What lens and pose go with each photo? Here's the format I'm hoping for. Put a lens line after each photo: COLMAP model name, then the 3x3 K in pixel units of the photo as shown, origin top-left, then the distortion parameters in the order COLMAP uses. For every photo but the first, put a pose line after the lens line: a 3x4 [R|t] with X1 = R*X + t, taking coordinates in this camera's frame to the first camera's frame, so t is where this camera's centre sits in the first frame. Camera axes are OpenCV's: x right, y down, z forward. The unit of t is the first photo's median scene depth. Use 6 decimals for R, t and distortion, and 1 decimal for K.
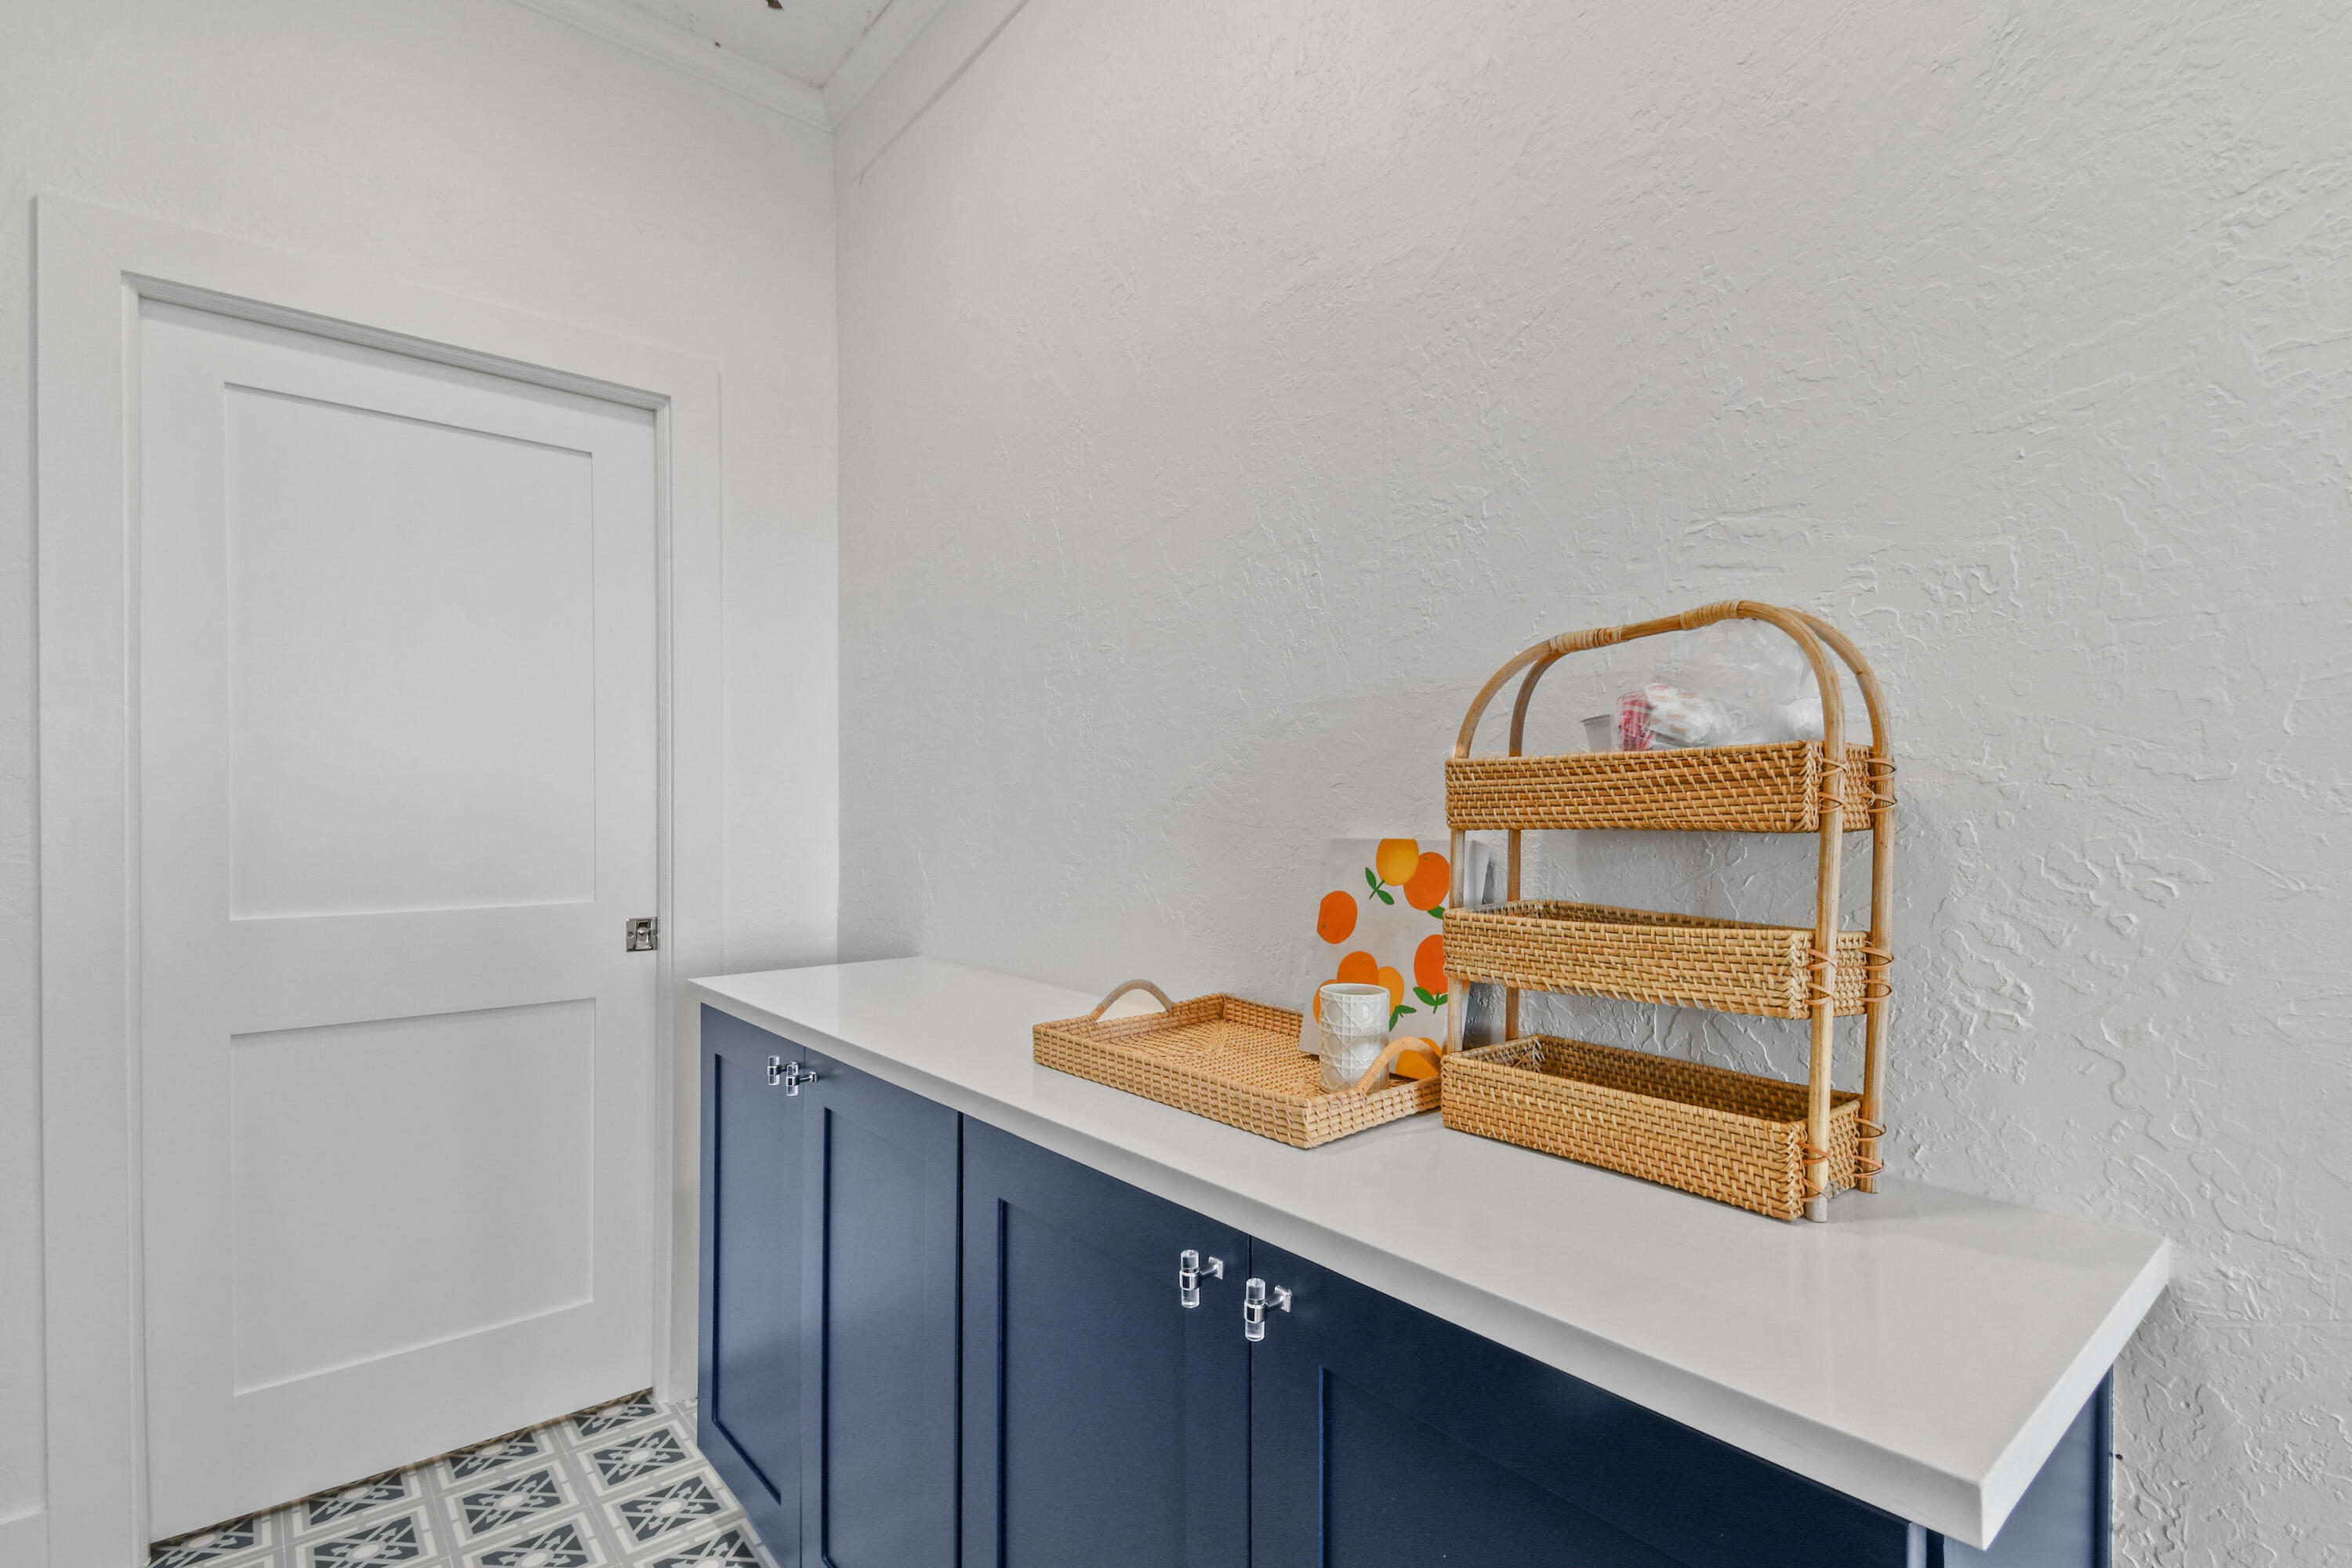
lens RADIAL K [[1090.8, 0, 1207.9], [0, 1090.8, 830.1], [0, 0, 1]] dist [0.053690, -0.026262]
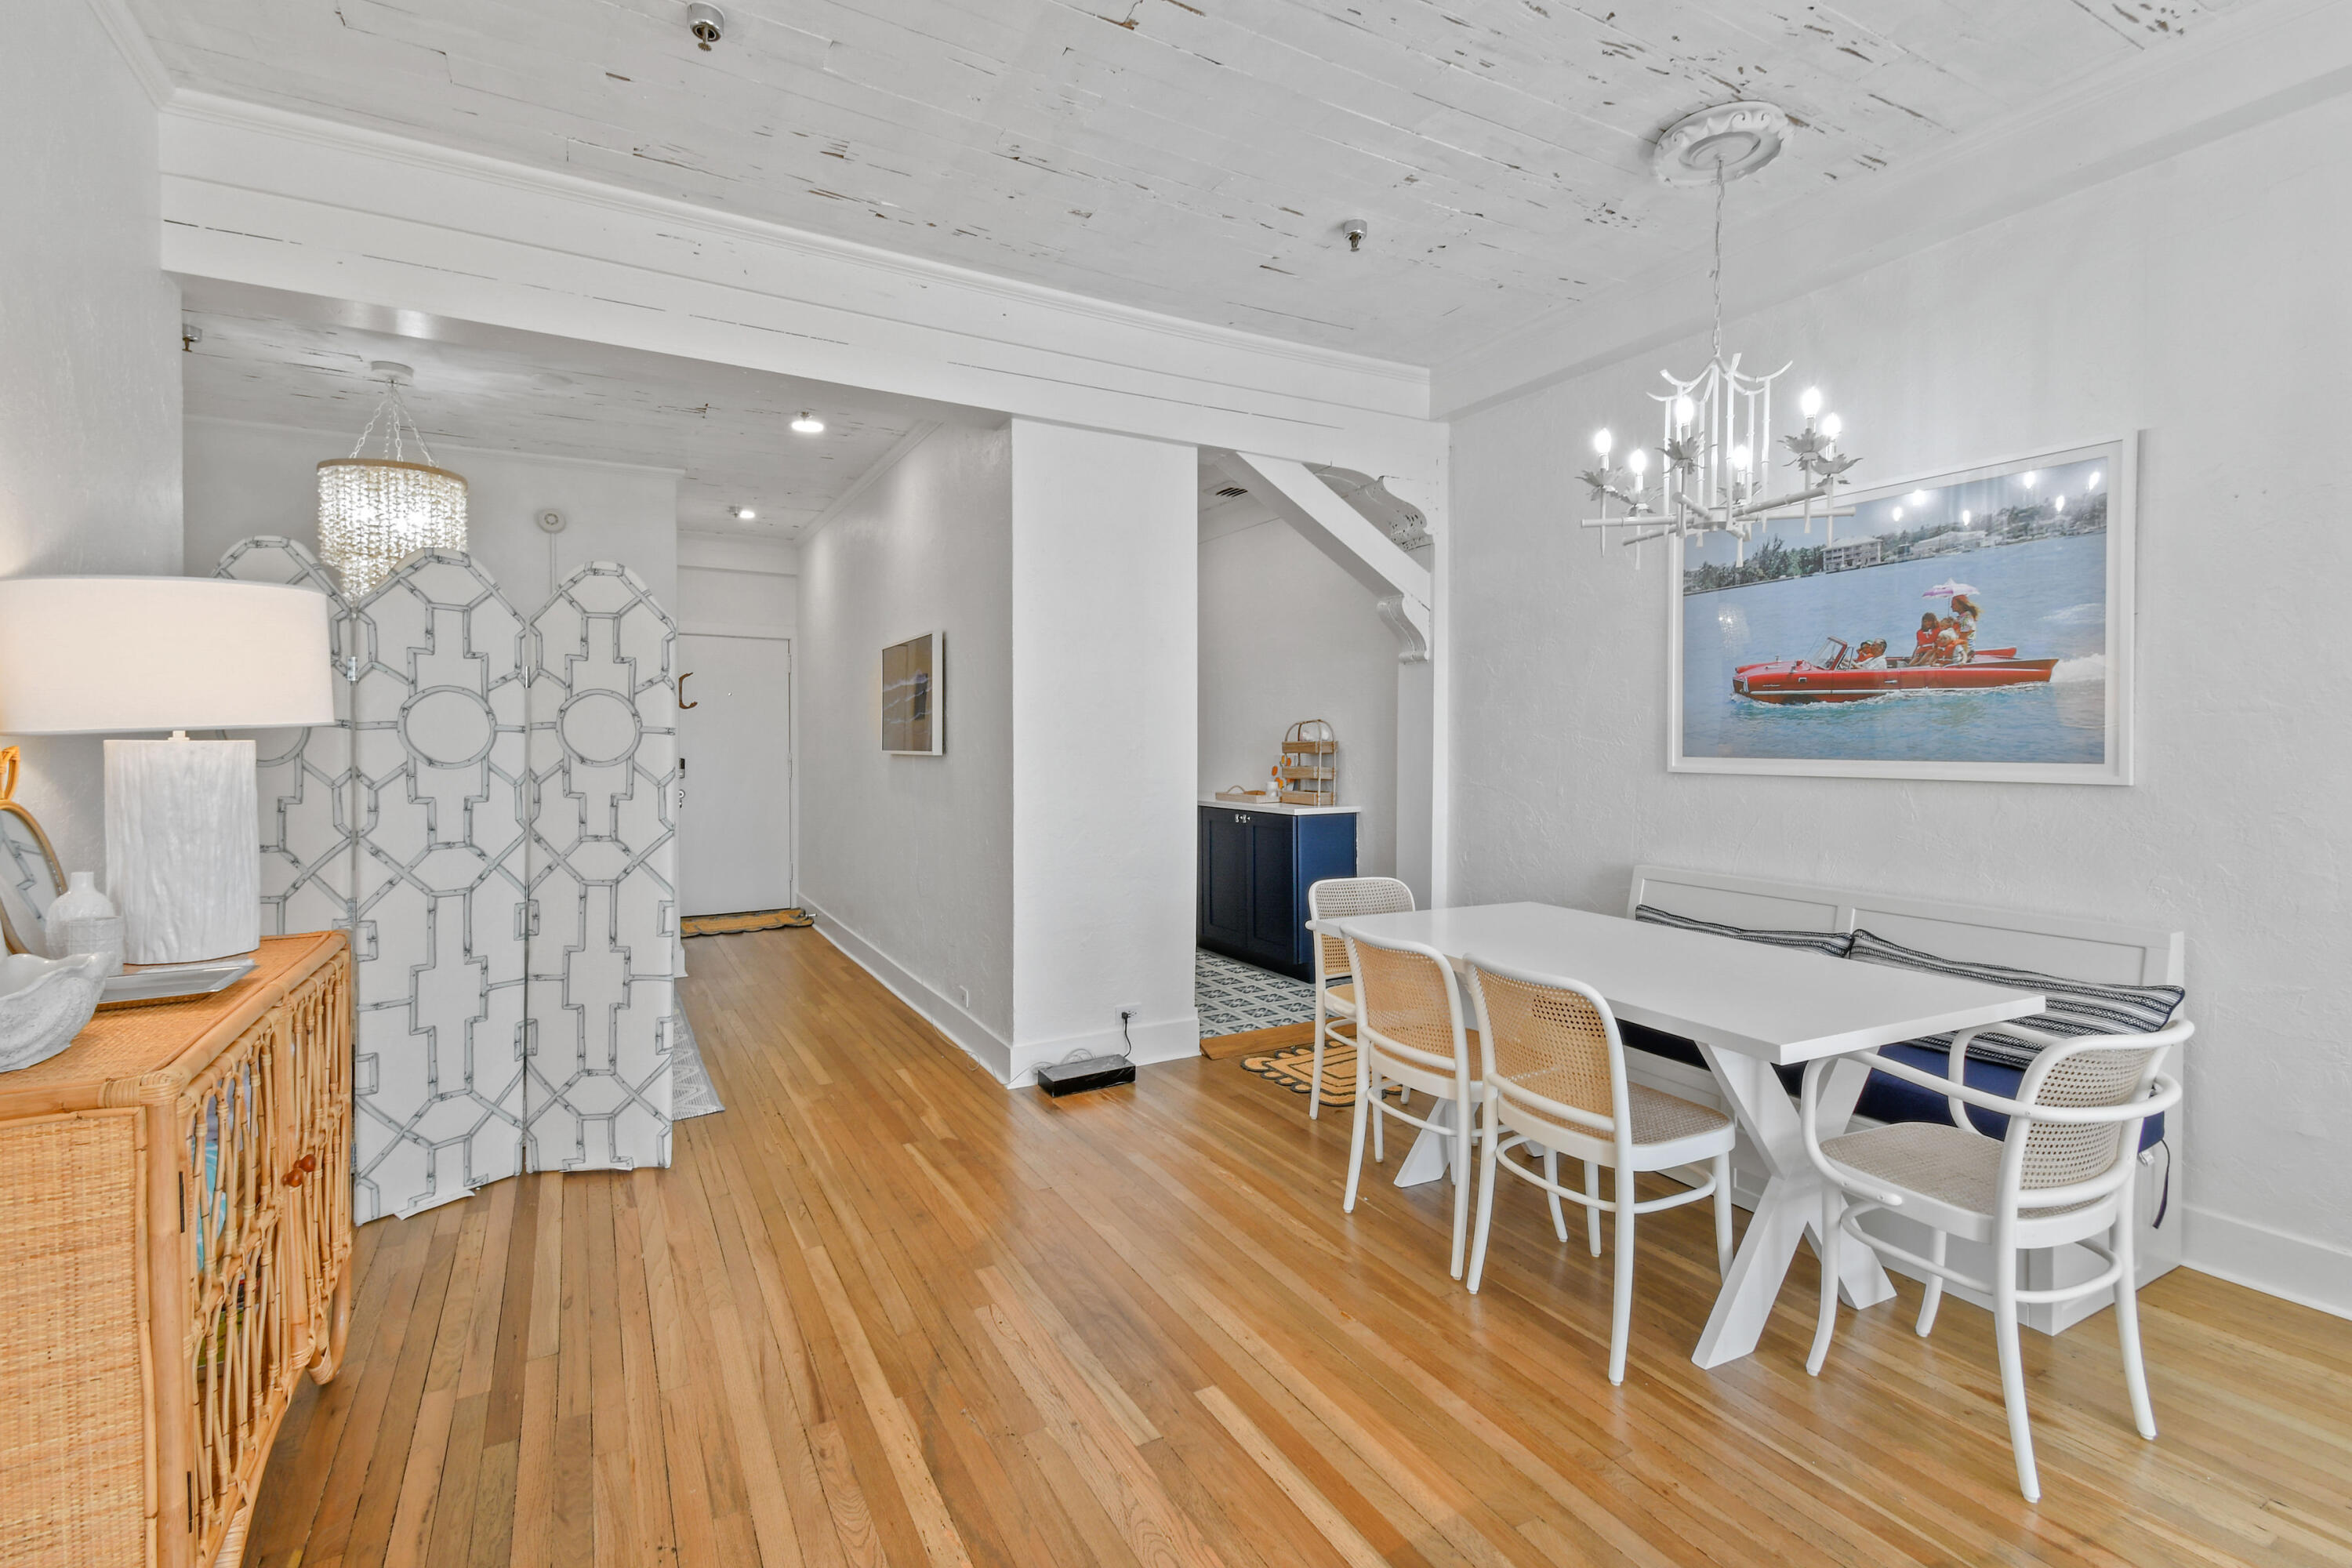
lens RADIAL K [[1058.3, 0, 1192.5], [0, 1058.3, 748.4], [0, 0, 1]] dist [0.049584, -0.023549]
pose [[0.981221, -0.004377, -0.192836, 0.965596], [0.002398, 0.999942, -0.010496, 0.035642], [0.192871, 0.009837, 0.981175, -5.385441]]
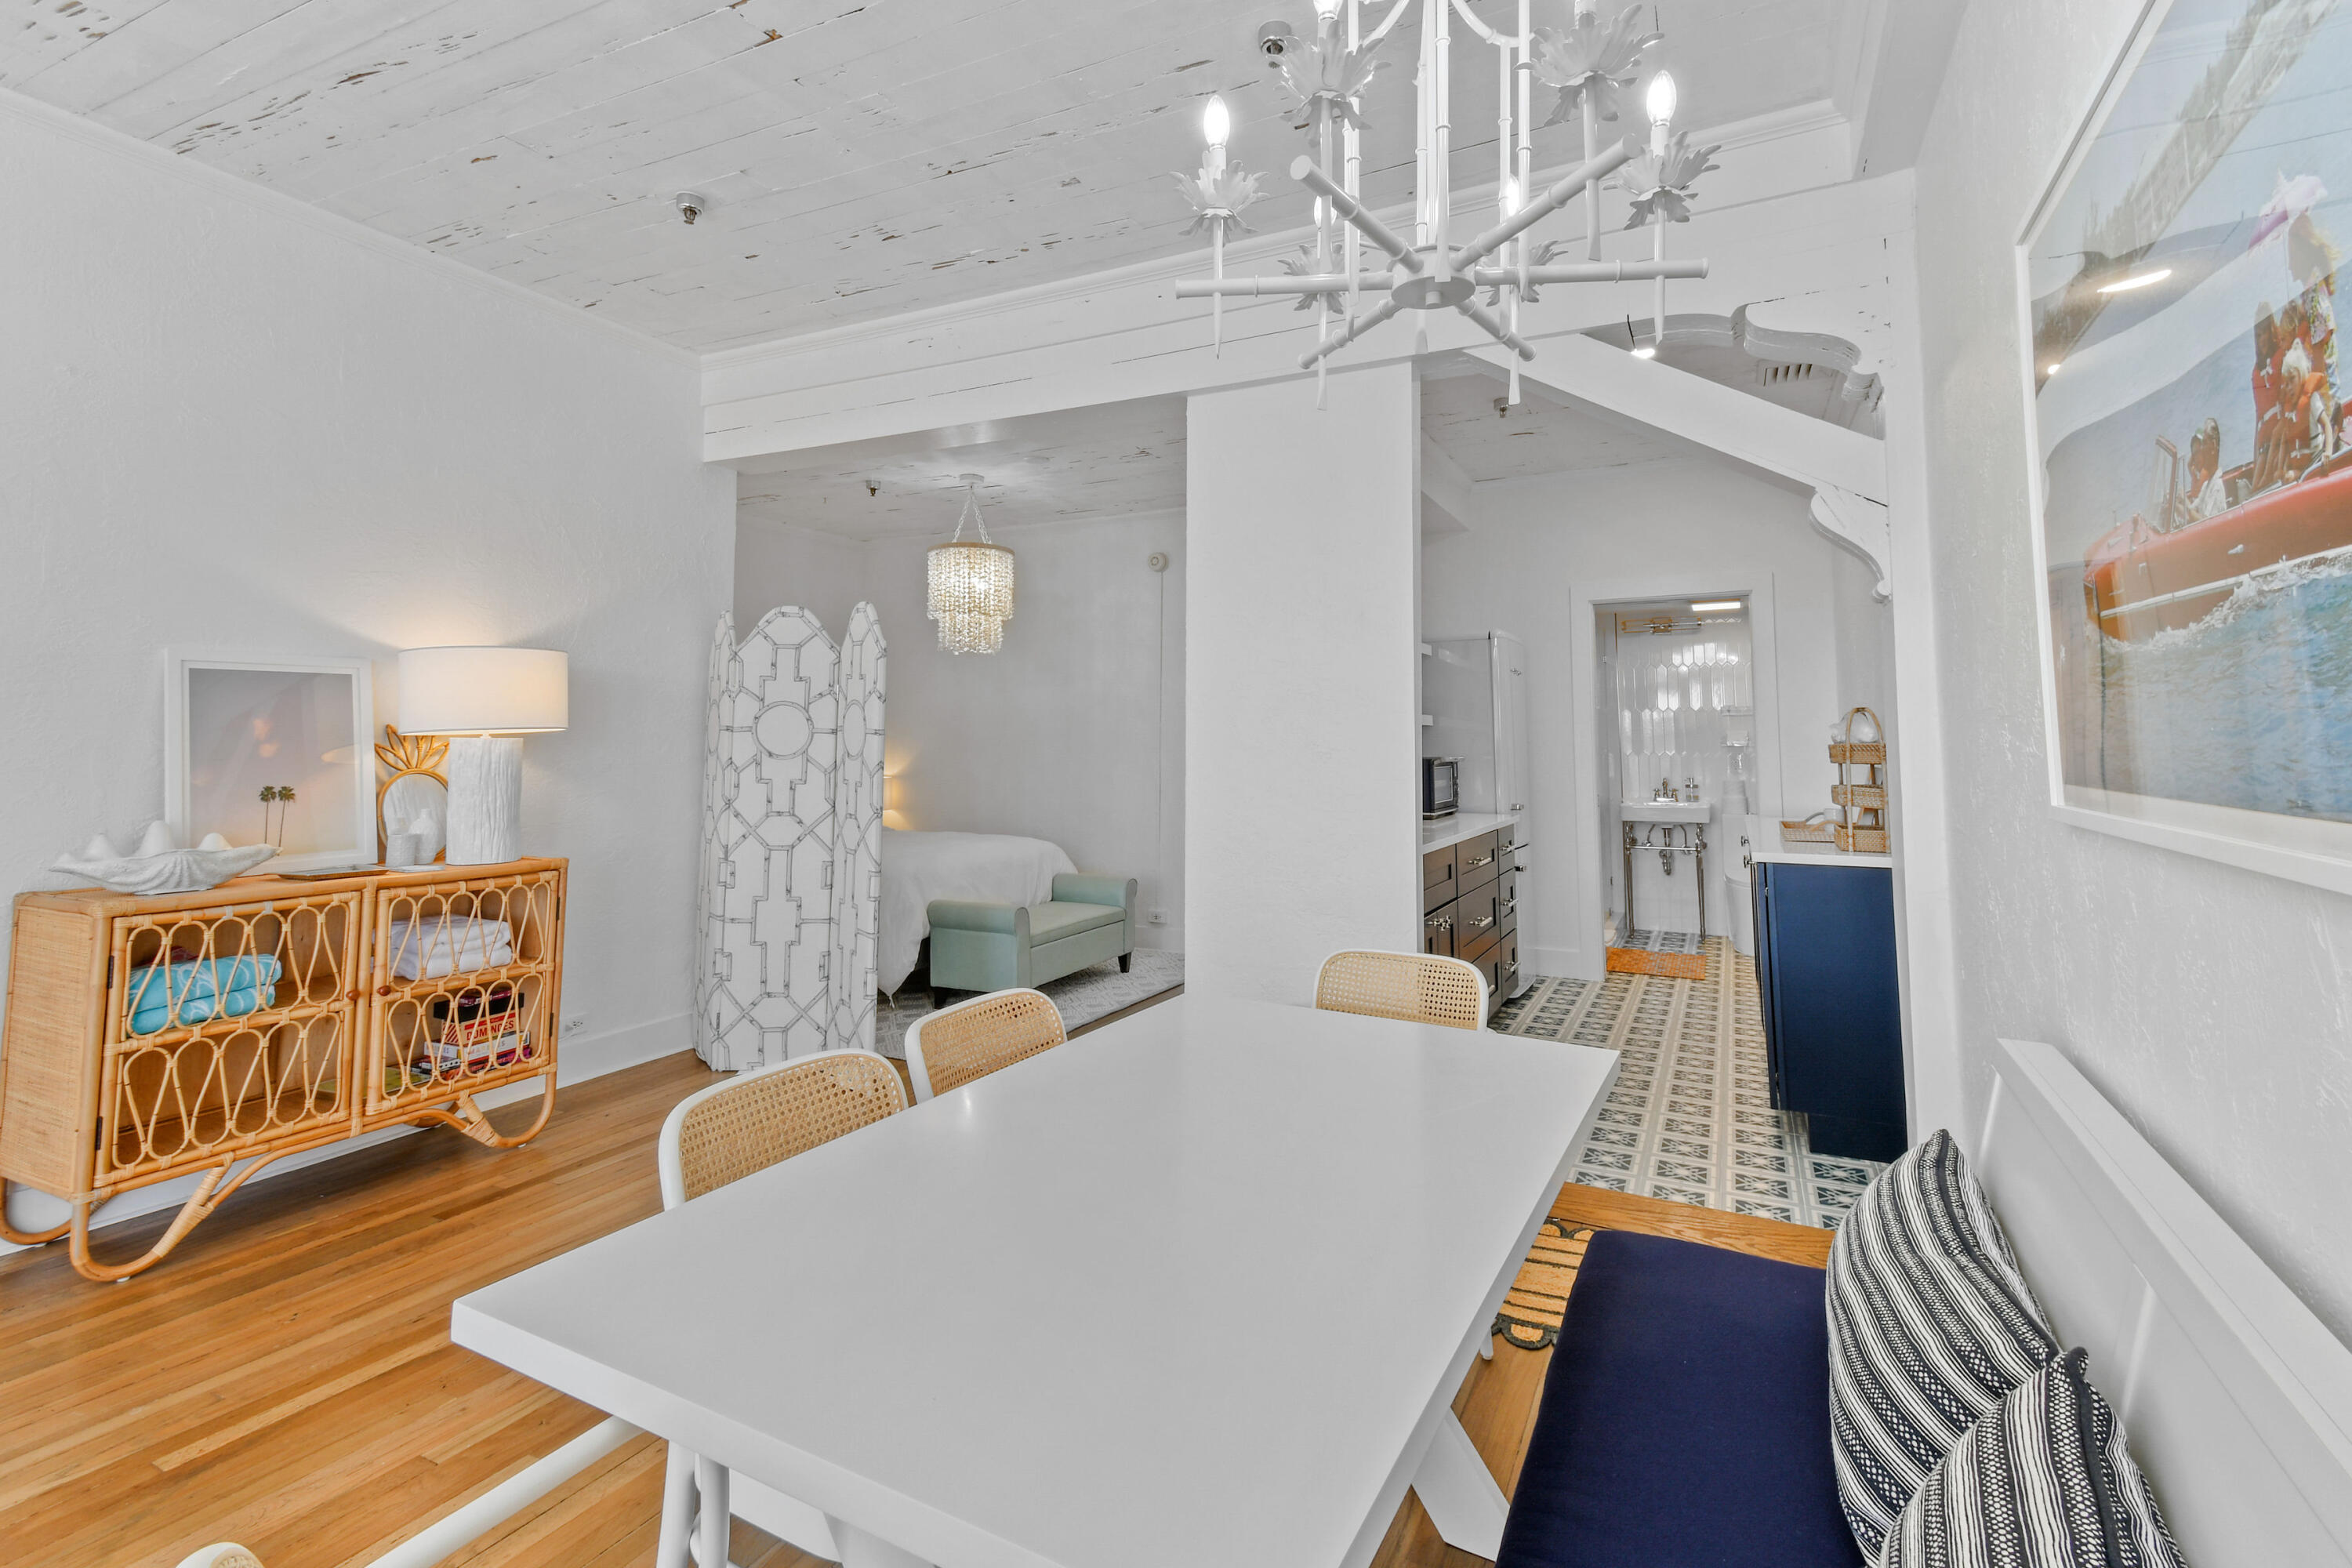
lens RADIAL K [[1079.7, 0, 1198.2], [0, 1079.7, 657.6], [0, 0, 1]] dist [0.046644, -0.024928]
pose [[0.394405, -0.074902, -0.915879, 3.177590], [-0.015785, 0.995973, -0.088250, 0.004890], [0.918801, 0.049264, 0.391635, -2.801882]]
